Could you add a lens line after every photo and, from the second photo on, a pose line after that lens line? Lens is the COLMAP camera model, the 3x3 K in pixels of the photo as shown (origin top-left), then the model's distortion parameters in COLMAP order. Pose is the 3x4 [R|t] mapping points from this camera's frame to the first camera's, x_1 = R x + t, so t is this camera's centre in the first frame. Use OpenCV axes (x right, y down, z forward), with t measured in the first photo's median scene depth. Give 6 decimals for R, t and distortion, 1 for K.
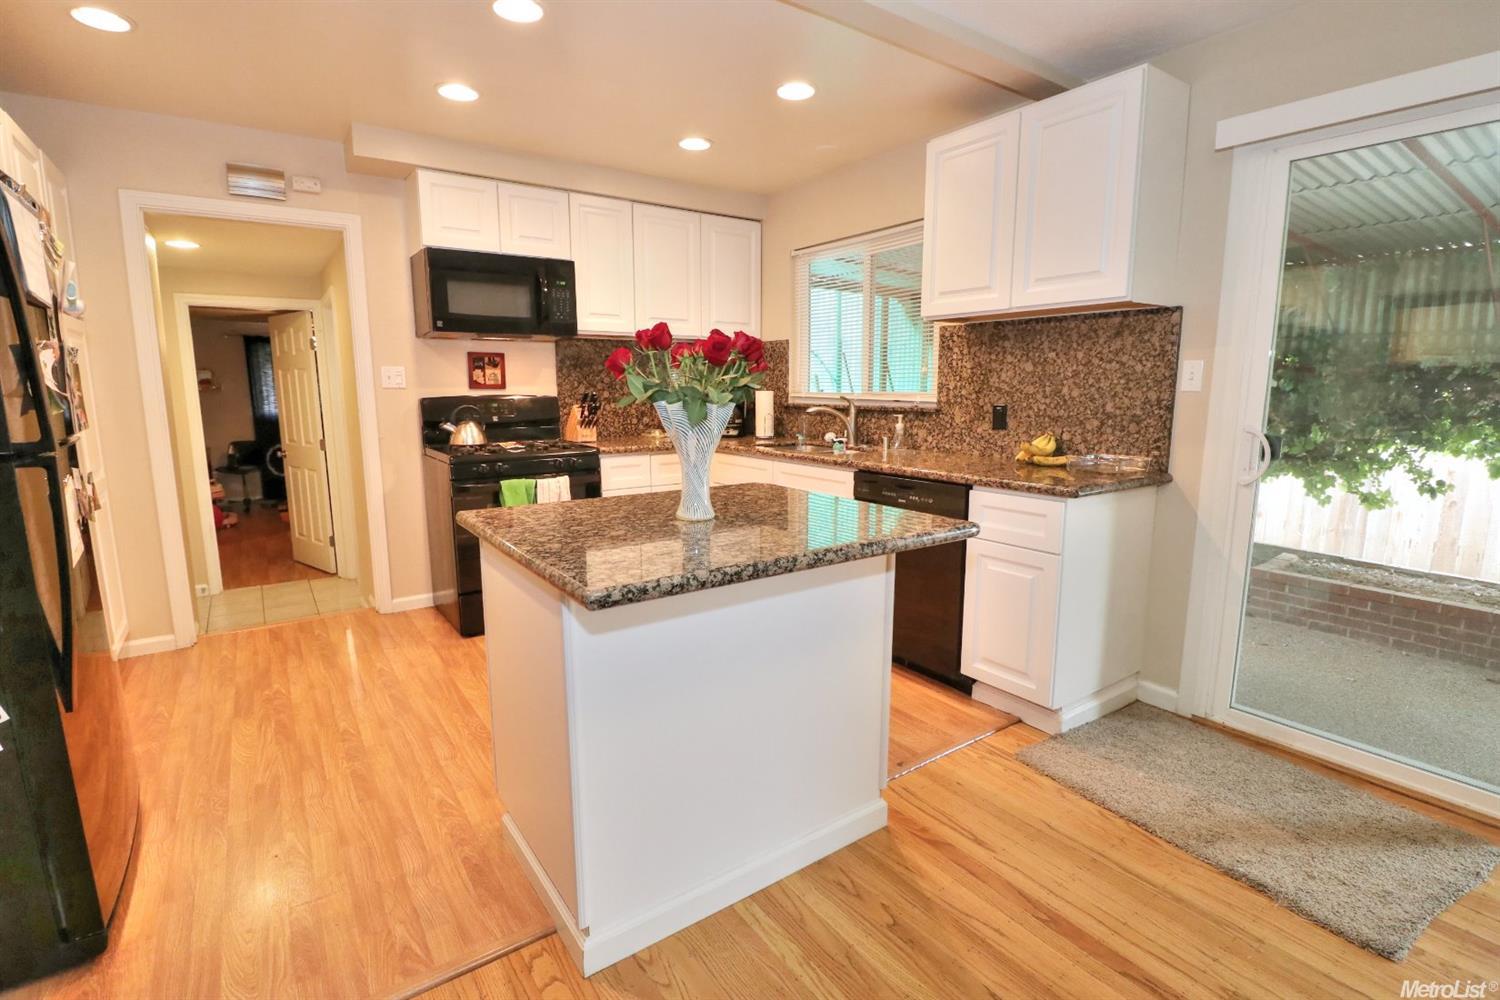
lens RADIAL K [[702.3, 0, 743.8], [0, 702.3, 497.9], [0, 0, 1]] dist [-0.001287, -0.012428]
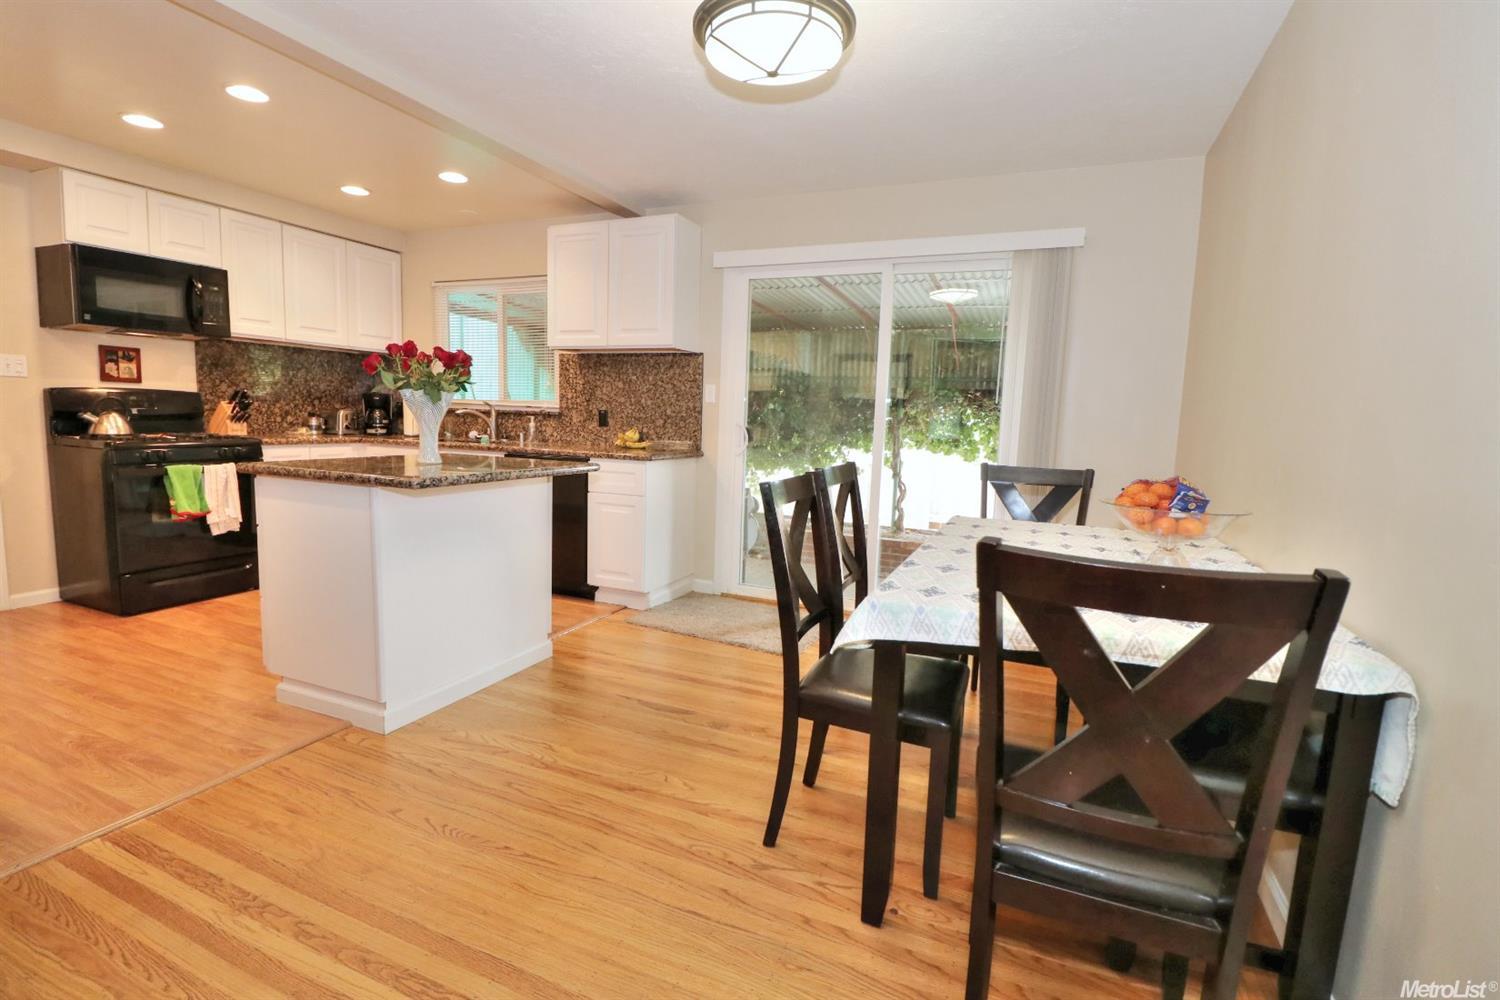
lens RADIAL K [[702.3, 0, 741.9], [0, 702.3, 499.2], [0, 0, 1]] dist [-0.001287, -0.012428]
pose [[0.851031, -0.033363, 0.524054, -0.153852], [0.049657, 0.998621, -0.017063, 0.087437], [-0.522762, 0.040544, 0.851514, -0.370911]]
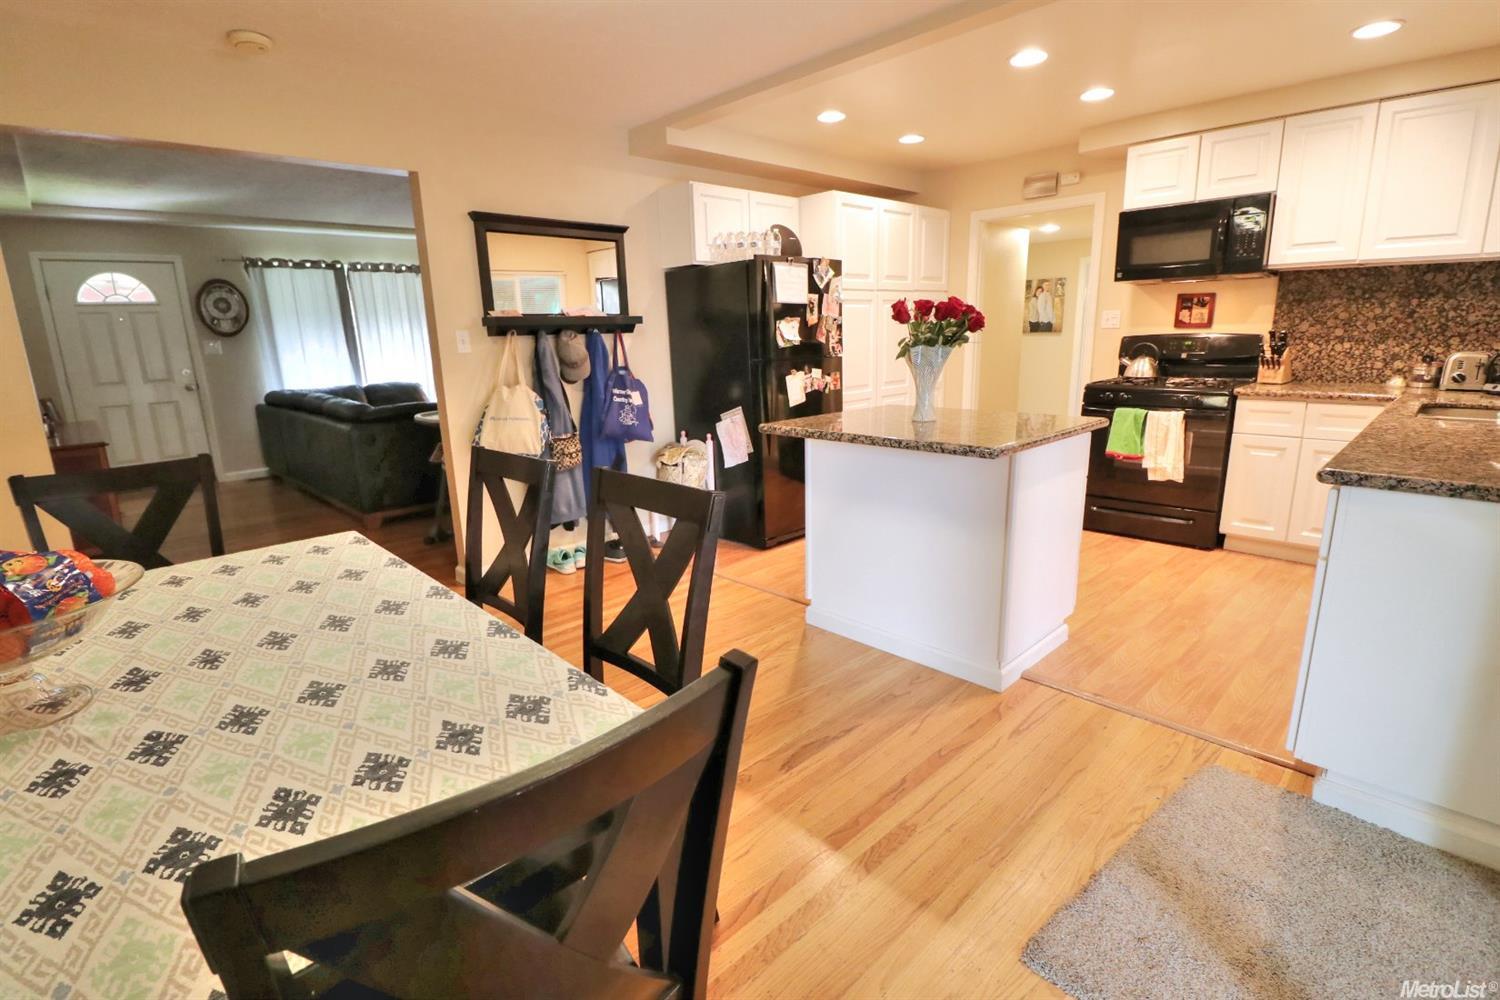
lens RADIAL K [[702.3, 0, 735.9], [0, 702.3, 497.0], [0, 0, 1]] dist [-0.001287, -0.012428]
pose [[0.147989, 0.223597, -0.963381, 0.727005], [-0.128161, 0.970229, 0.205499, -0.038380], [0.980650, 0.093056, 0.172240, 0.169101]]
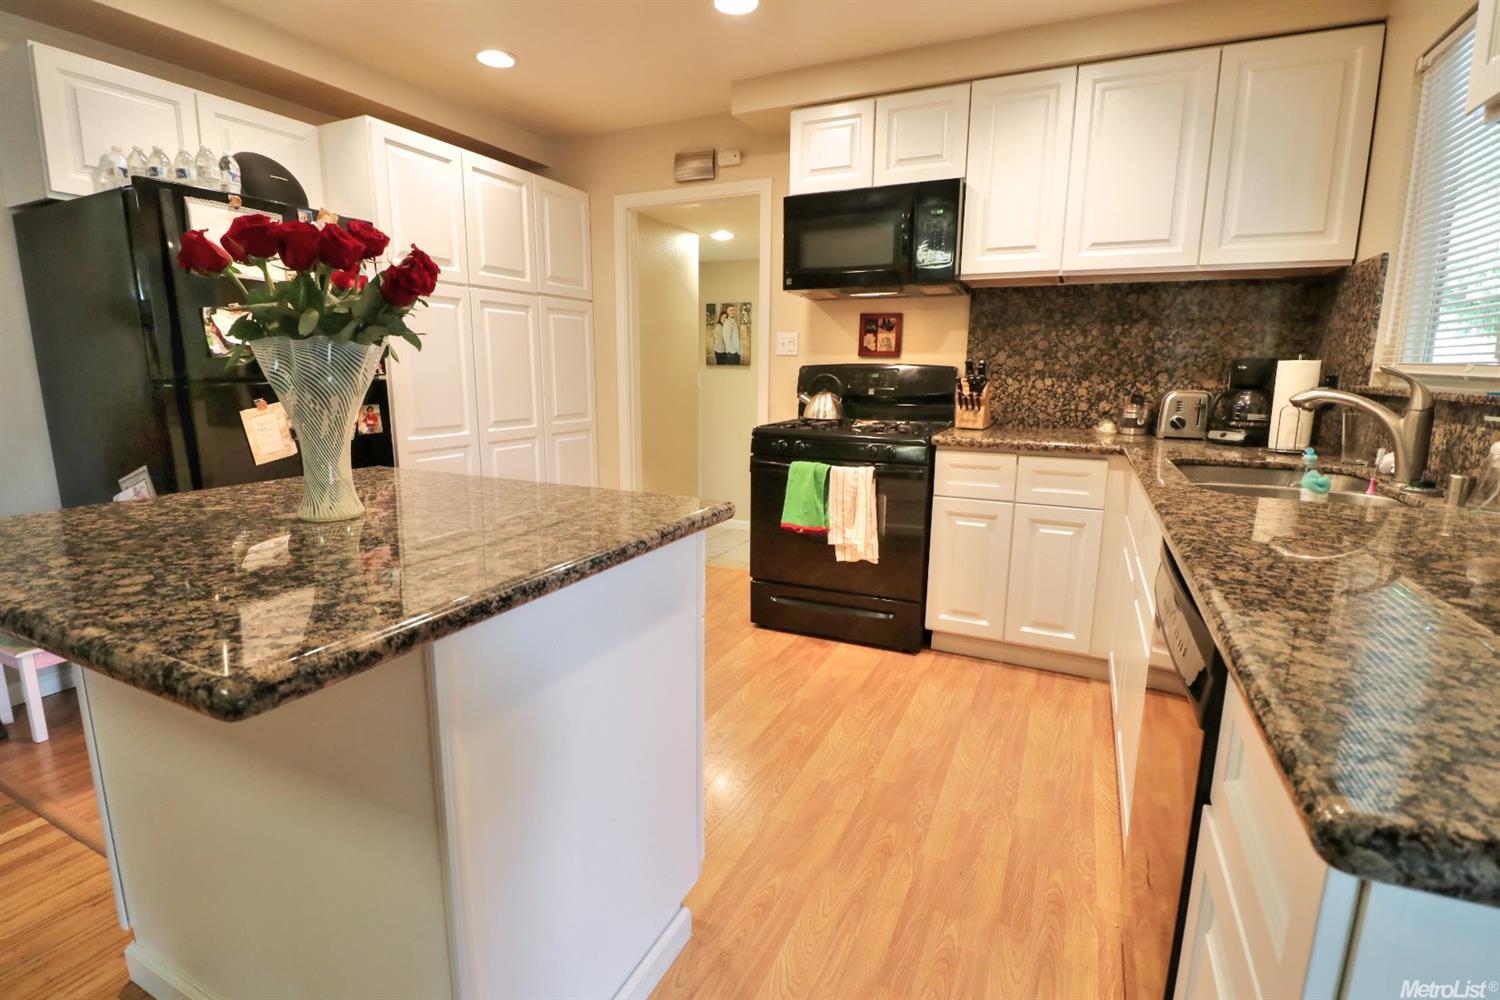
lens RADIAL K [[702.3, 0, 737.3], [0, 702.3, 491.0], [0, 0, 1]] dist [-0.001287, -0.012428]
pose [[0.487304, 0.156900, -0.859021, 0.352299], [-0.147634, 0.984368, 0.096044, -0.059473], [0.860662, 0.080018, 0.502850, 0.506344]]
